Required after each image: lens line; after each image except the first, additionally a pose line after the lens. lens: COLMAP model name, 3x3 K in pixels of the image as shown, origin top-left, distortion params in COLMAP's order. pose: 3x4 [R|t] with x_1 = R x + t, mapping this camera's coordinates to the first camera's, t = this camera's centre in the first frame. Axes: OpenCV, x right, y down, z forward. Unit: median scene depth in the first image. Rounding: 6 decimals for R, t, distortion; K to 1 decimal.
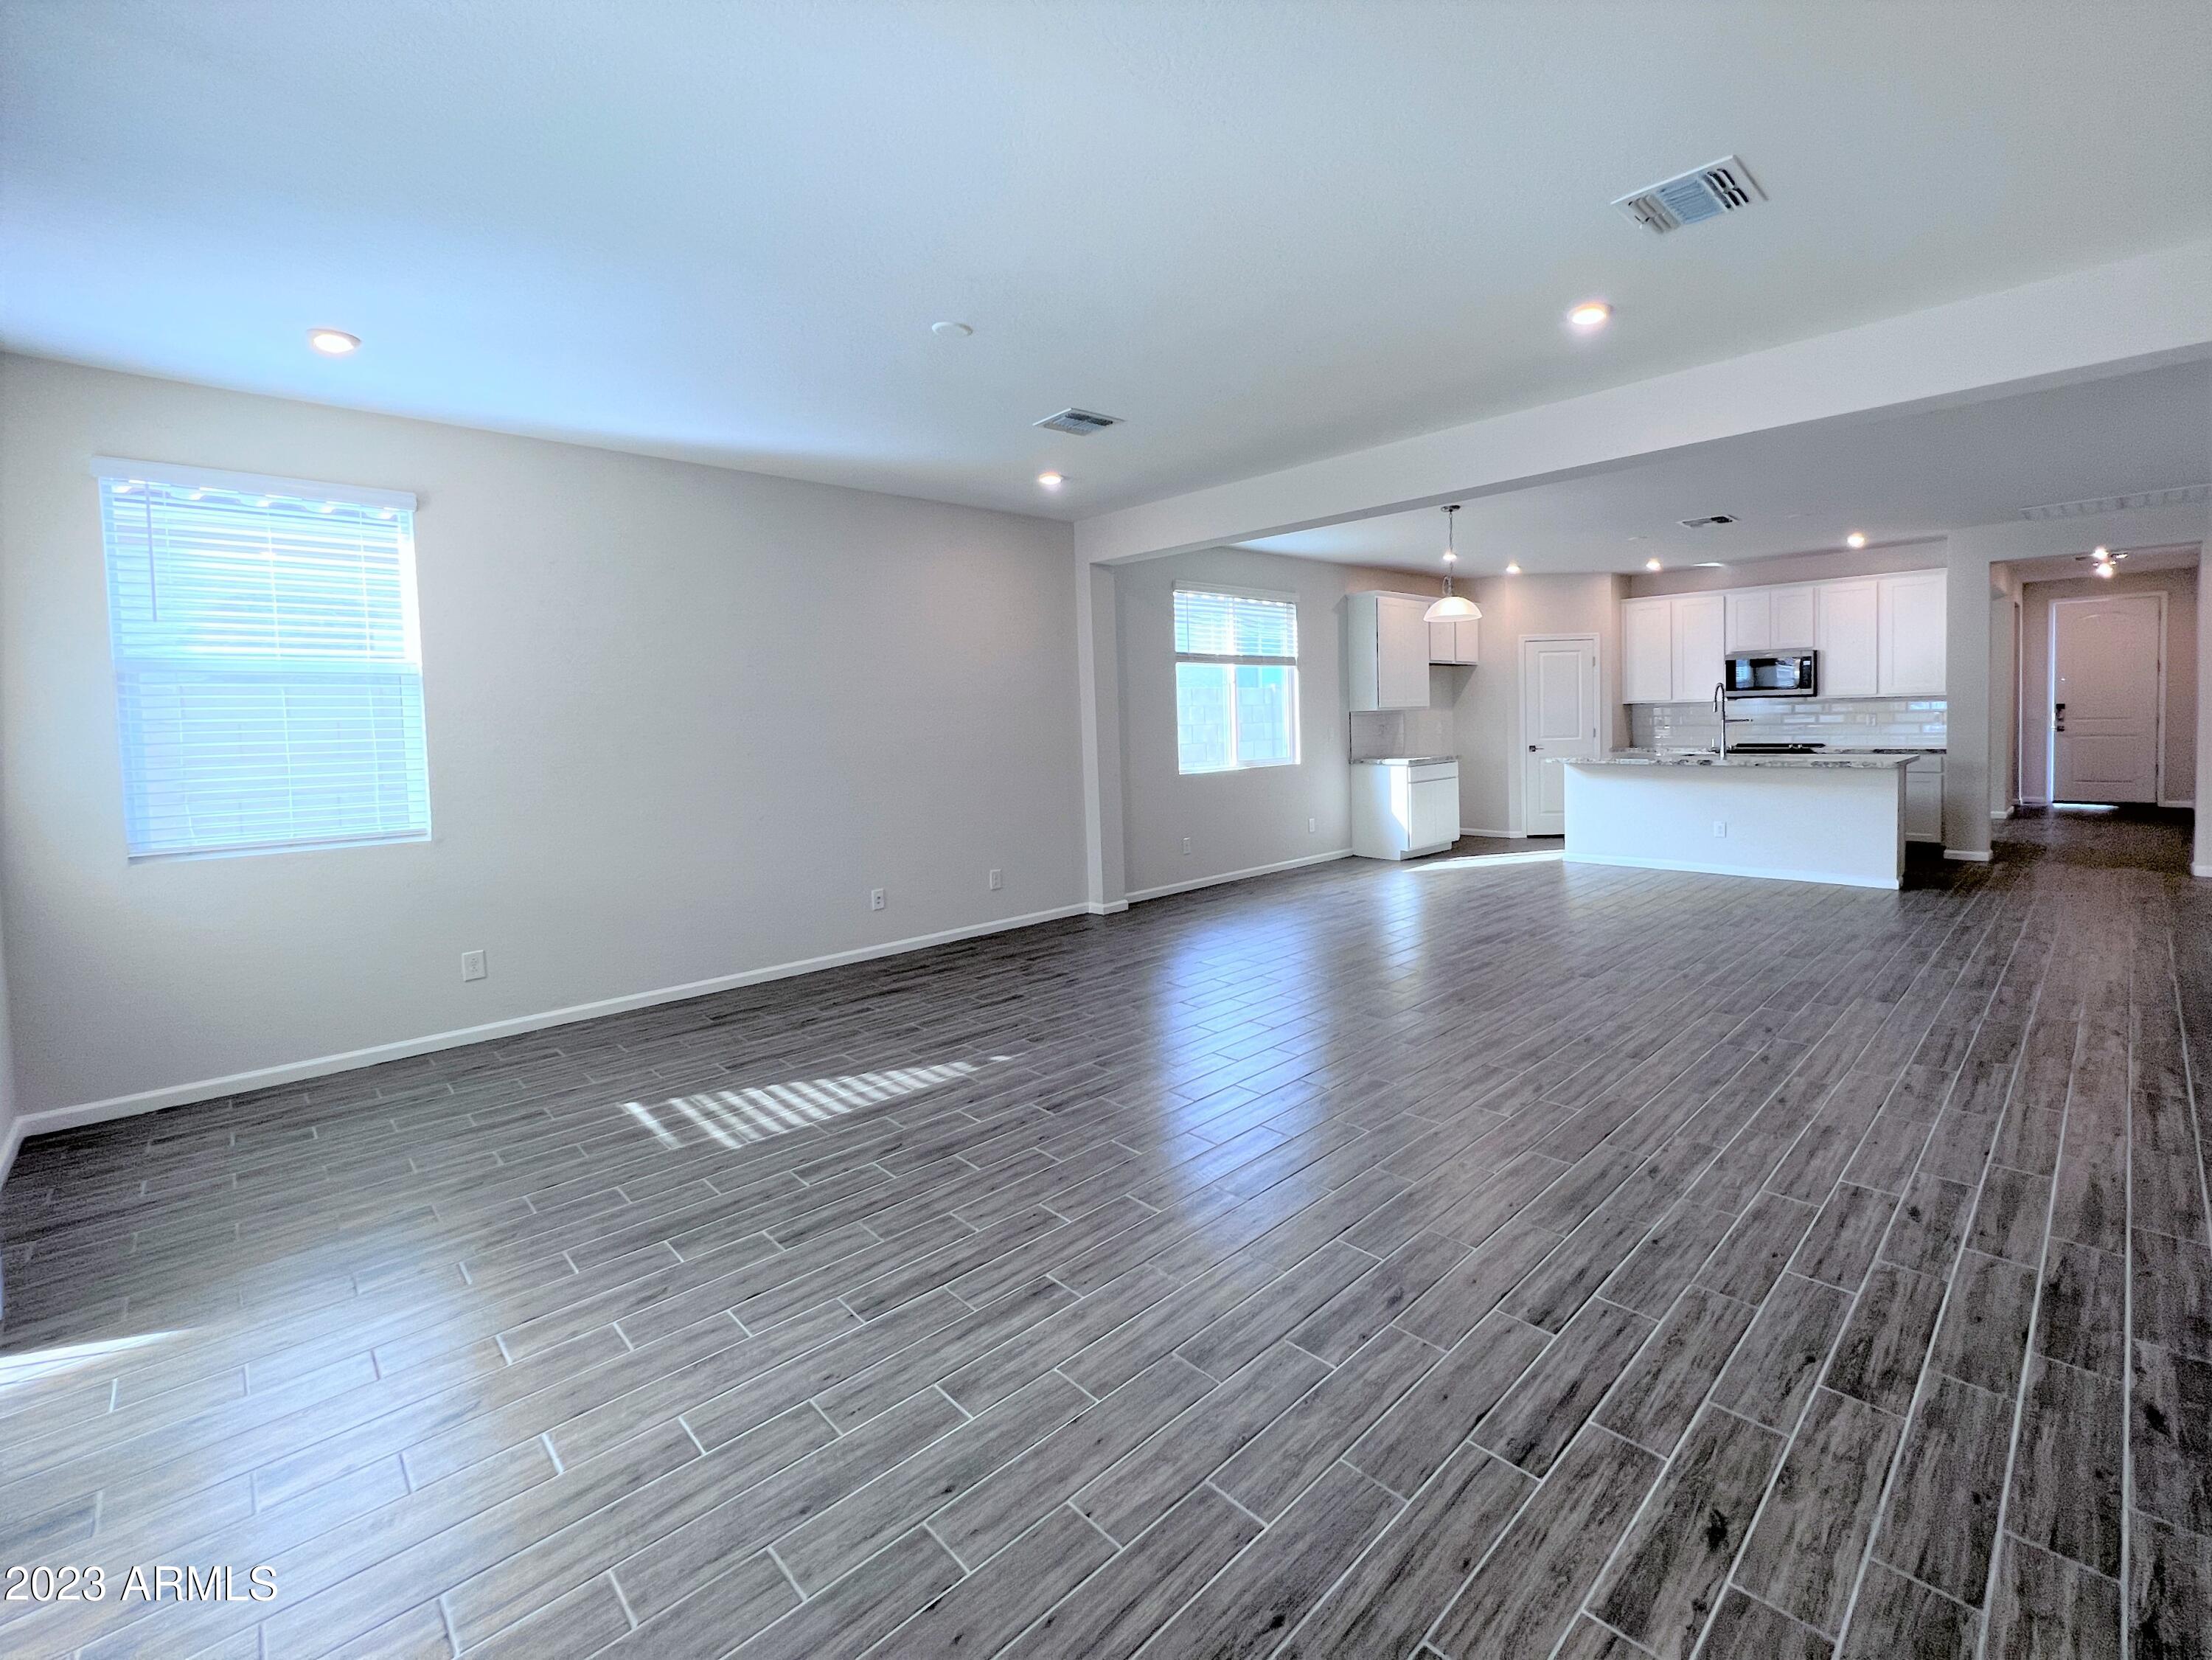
lens RADIAL K [[948.6, 0, 1196.8], [0, 948.6, 778.2], [0, 0, 1]] dist [-0.002775, 0.000769]
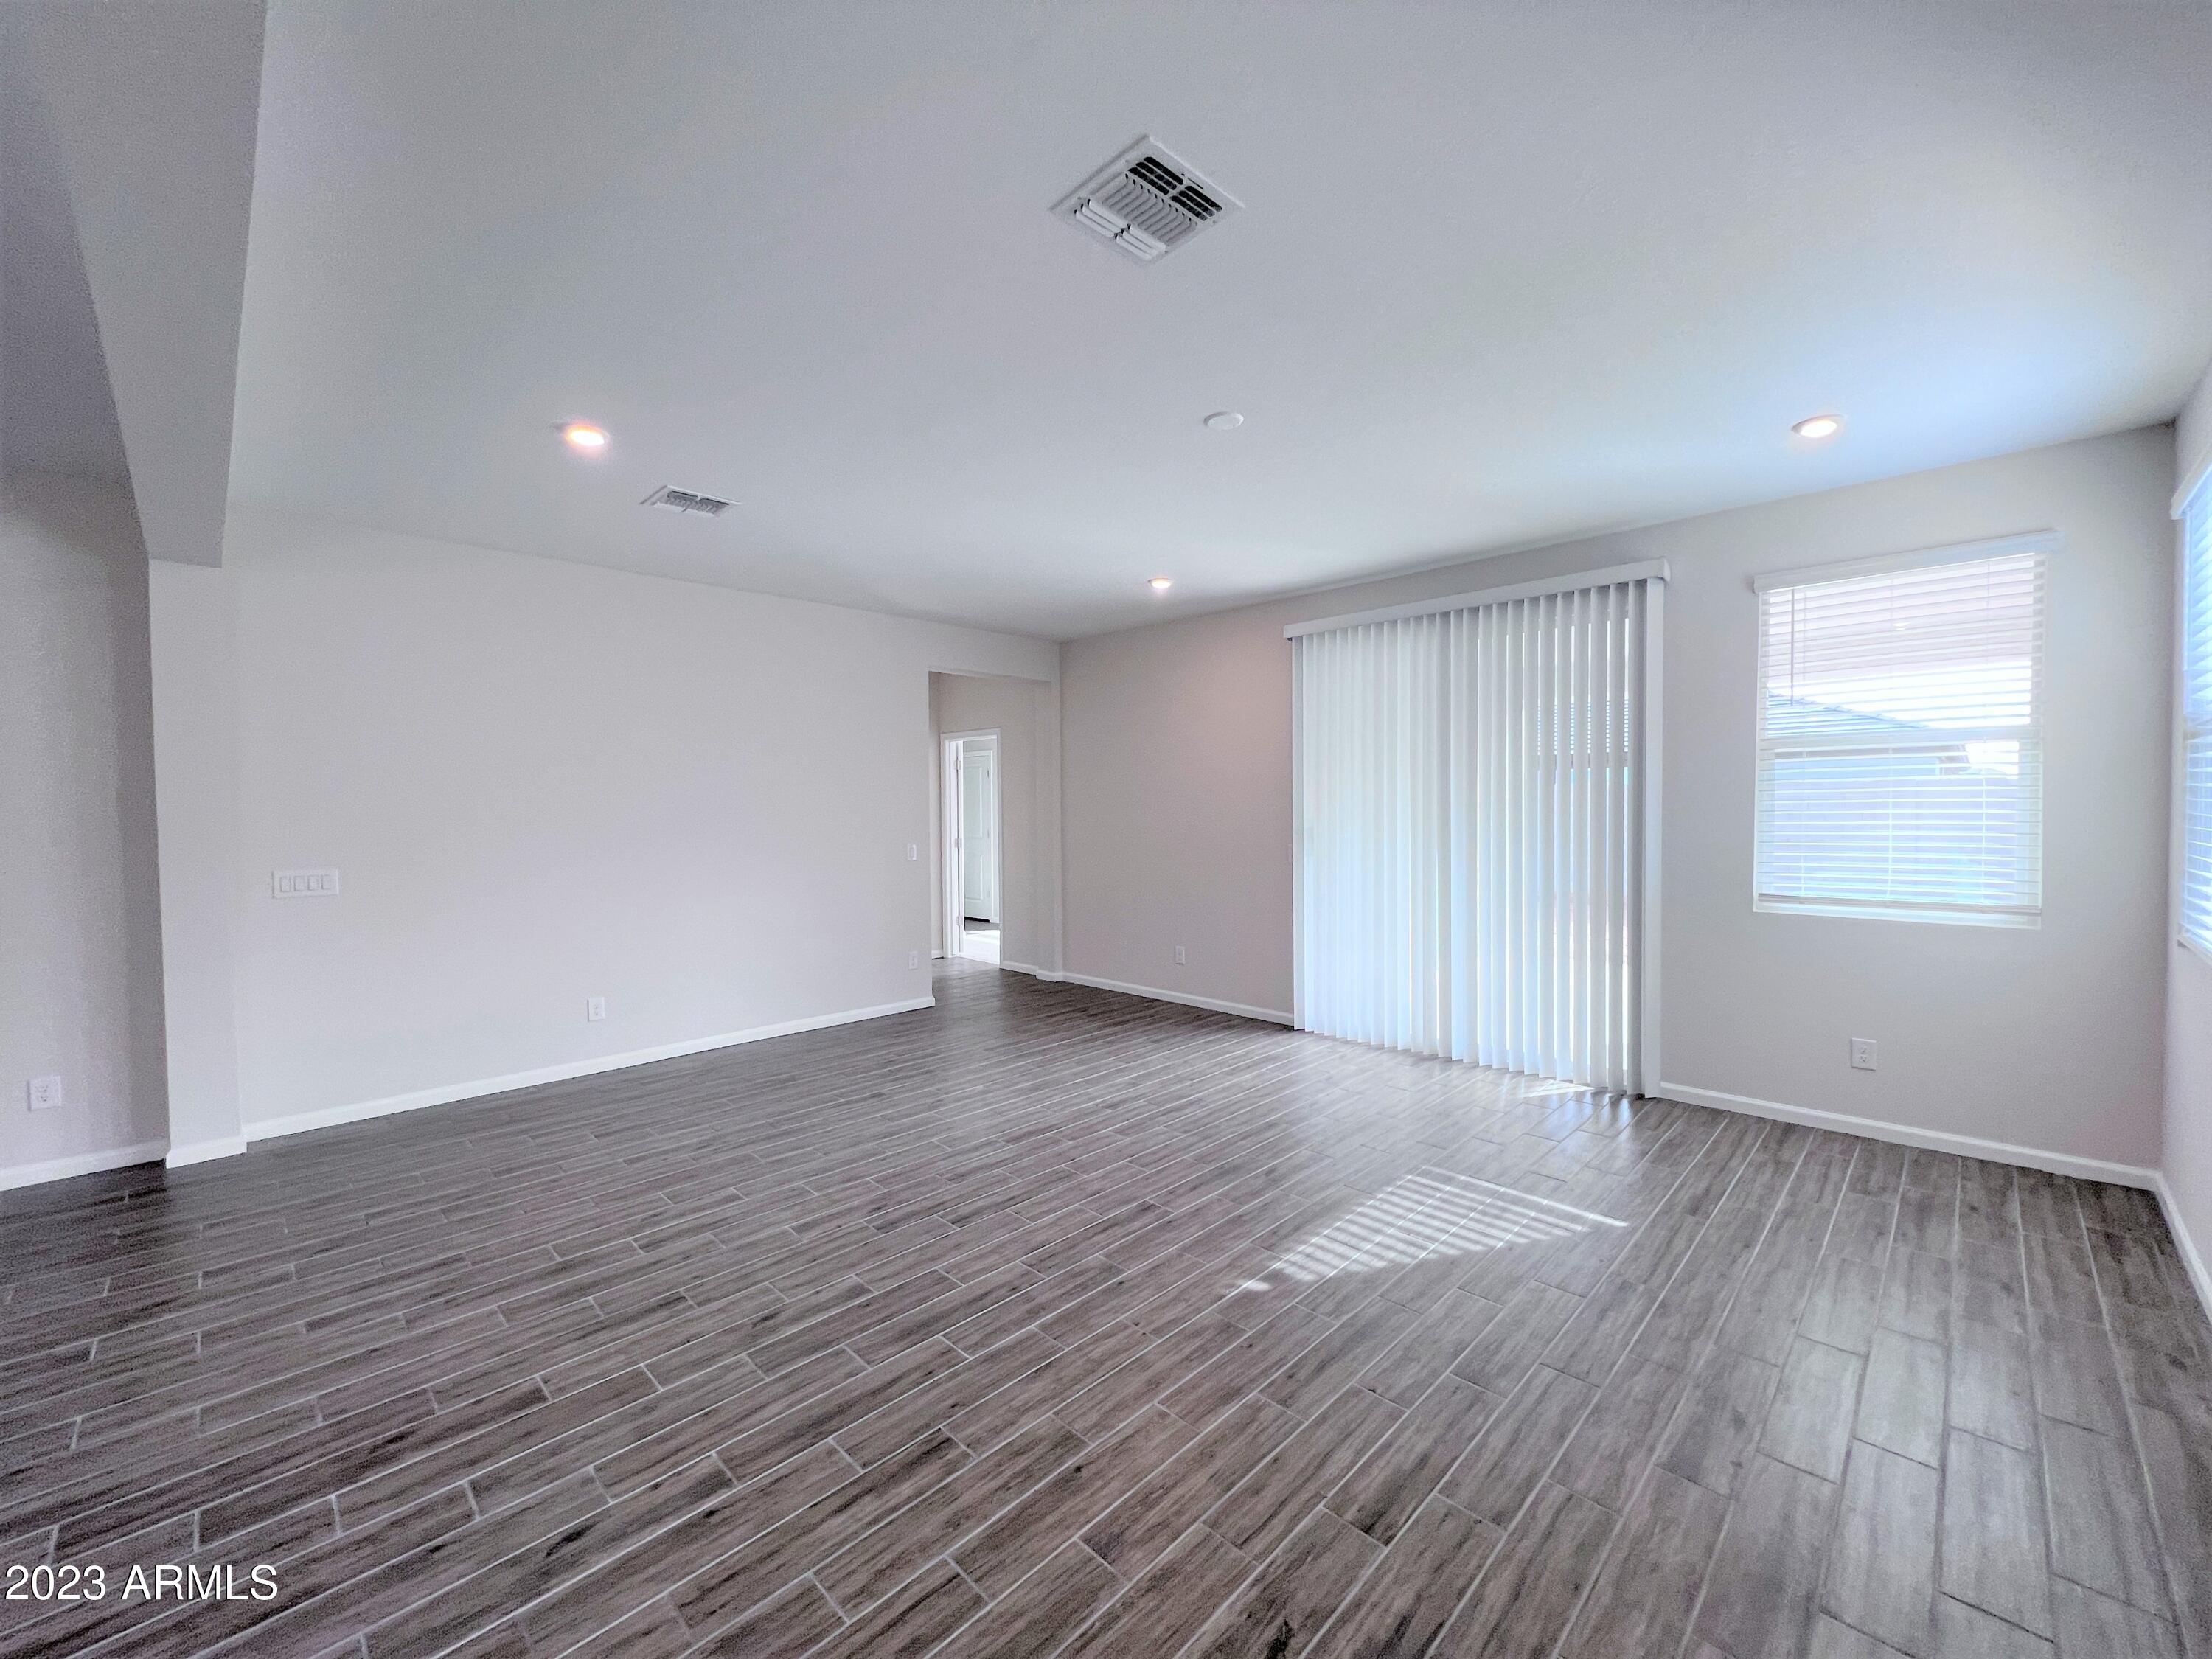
lens RADIAL K [[886.2, 0, 1108.6], [0, 886.2, 843.4], [0, 0, 1]] dist [0.001761, -0.001065]
pose [[-0.999408, 0.033761, 0.006562, -0.119429], [0.034270, 0.993635, 0.107311, -0.126405], [-0.002897, 0.107472, -0.994204, 1.766413]]
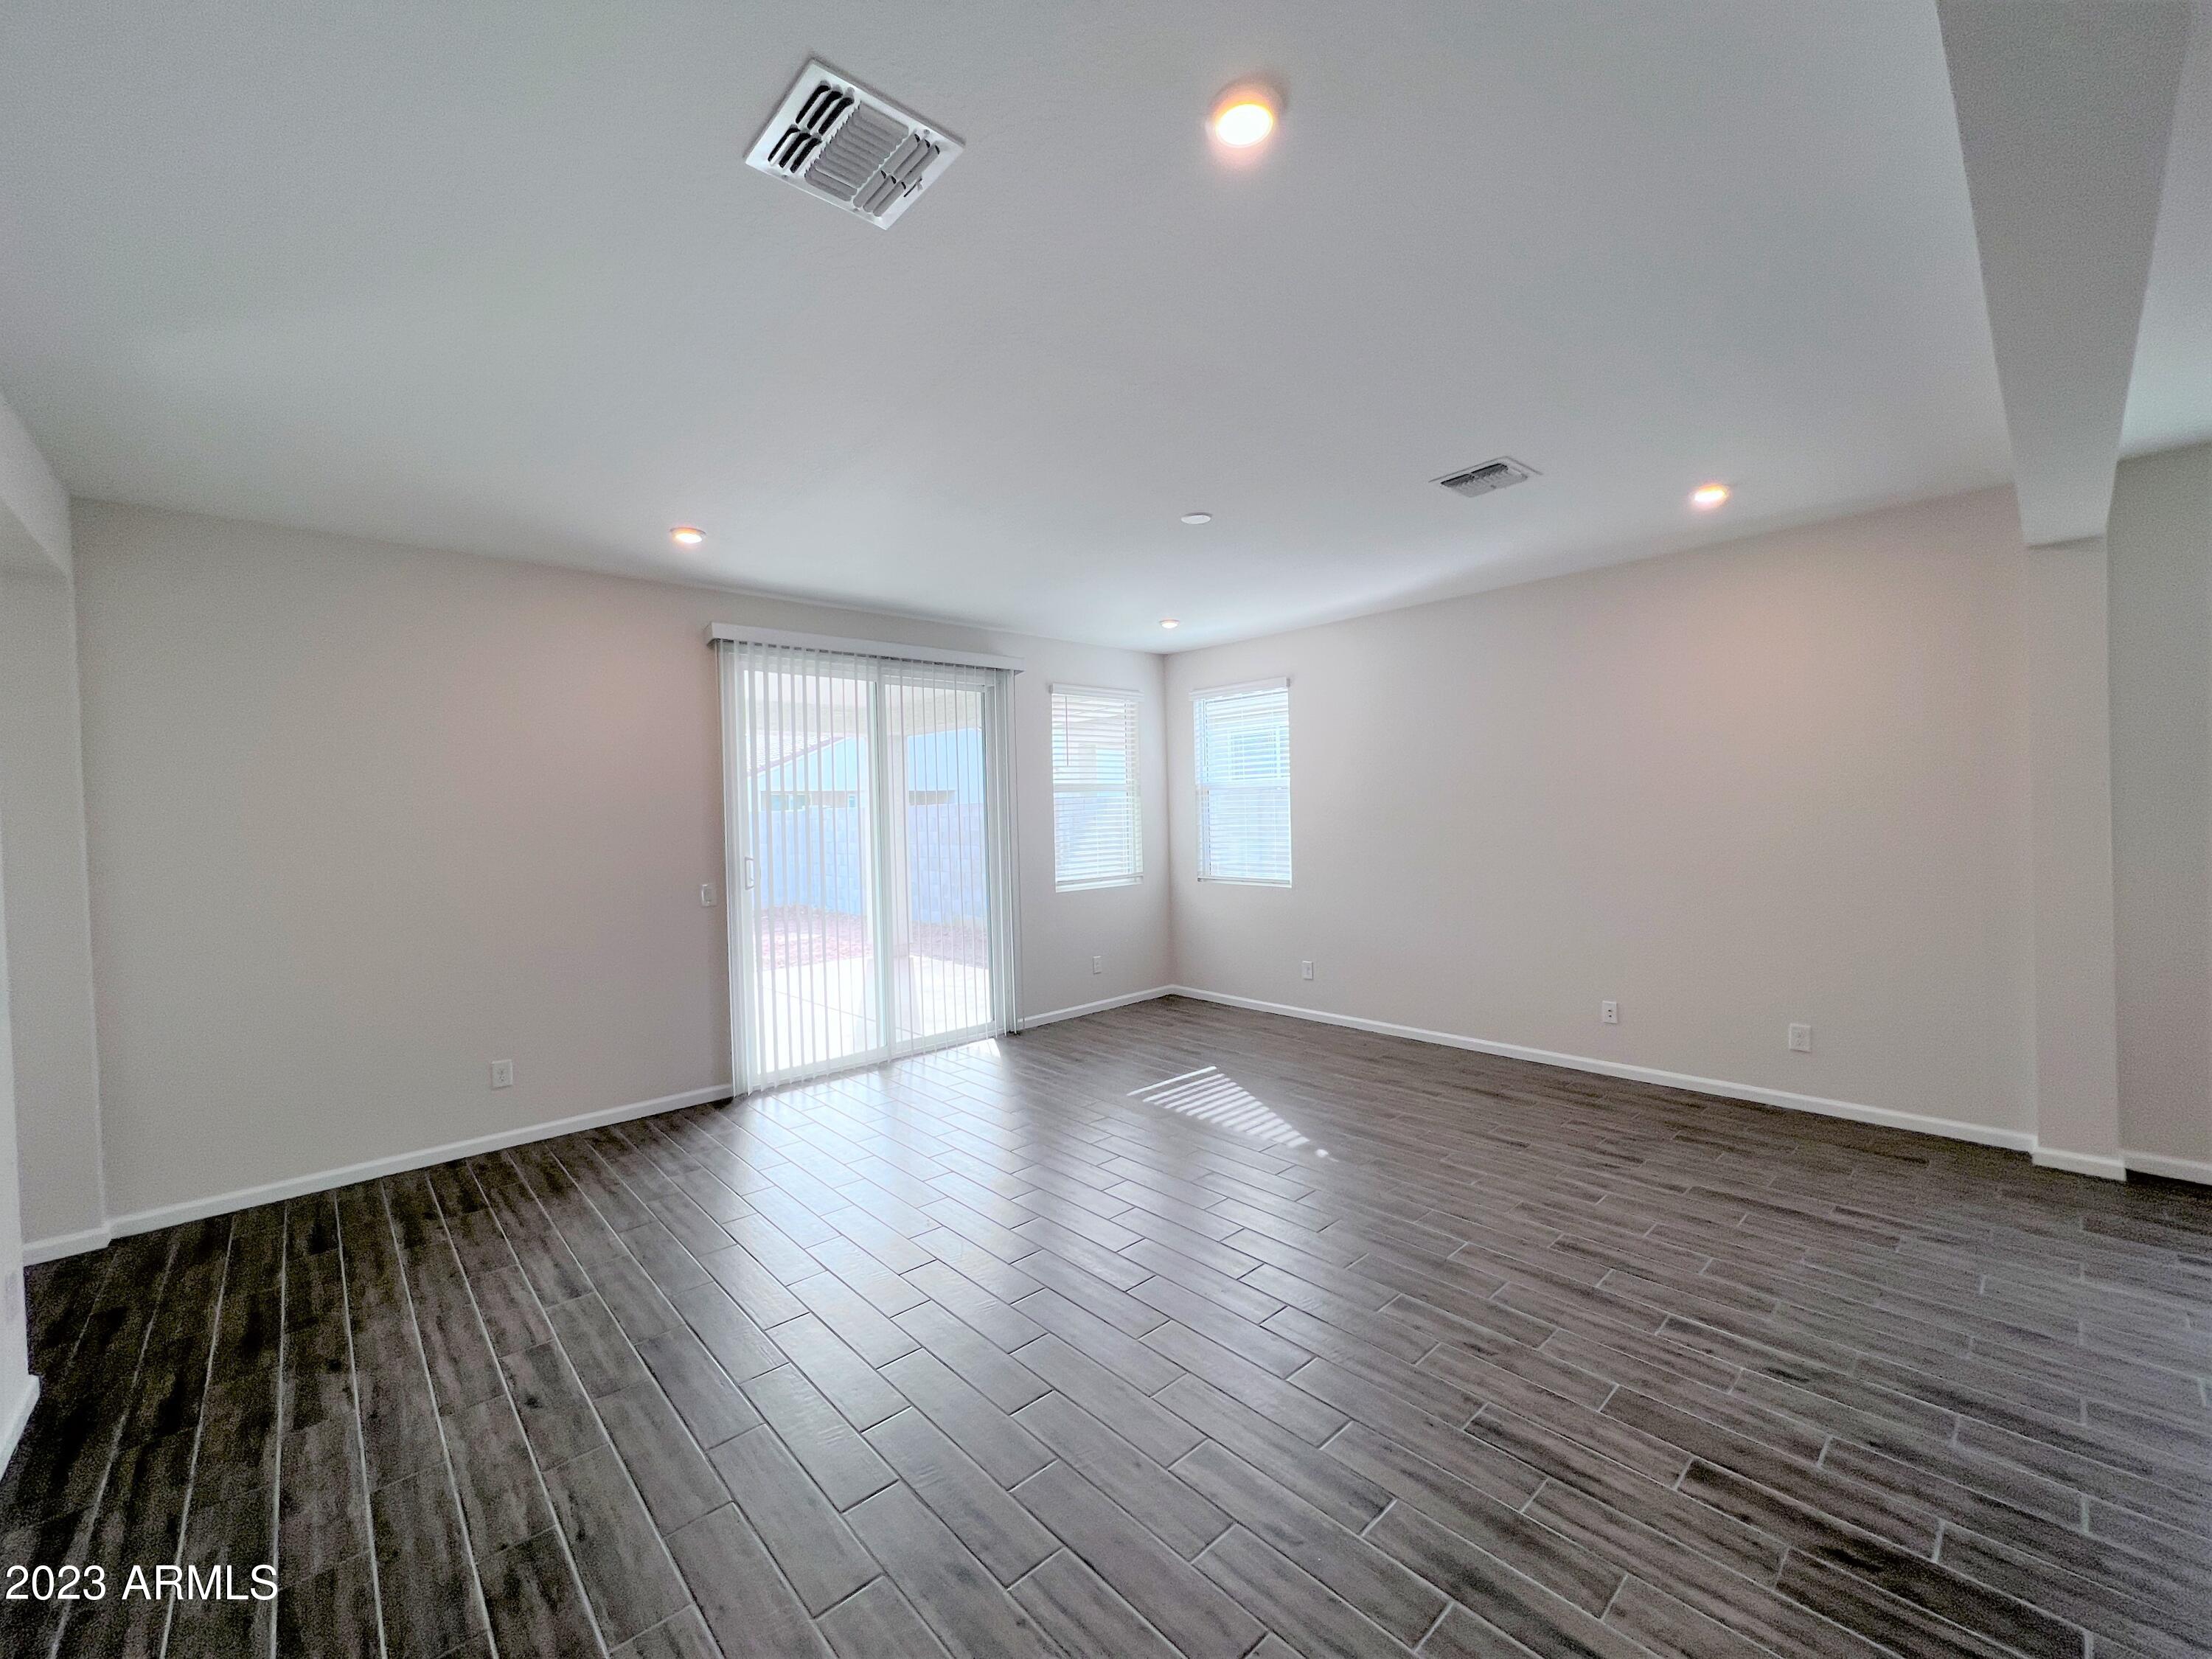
lens RADIAL K [[886.2, 0, 1101.8], [0, 886.2, 831.6], [0, 0, 1]] dist [0.001761, -0.001065]
pose [[-0.056421, 0.047350, -0.997284, 0.829204], [-0.037837, 0.998056, 0.049527, -0.107643], [0.997690, 0.040528, -0.054519, 0.858903]]
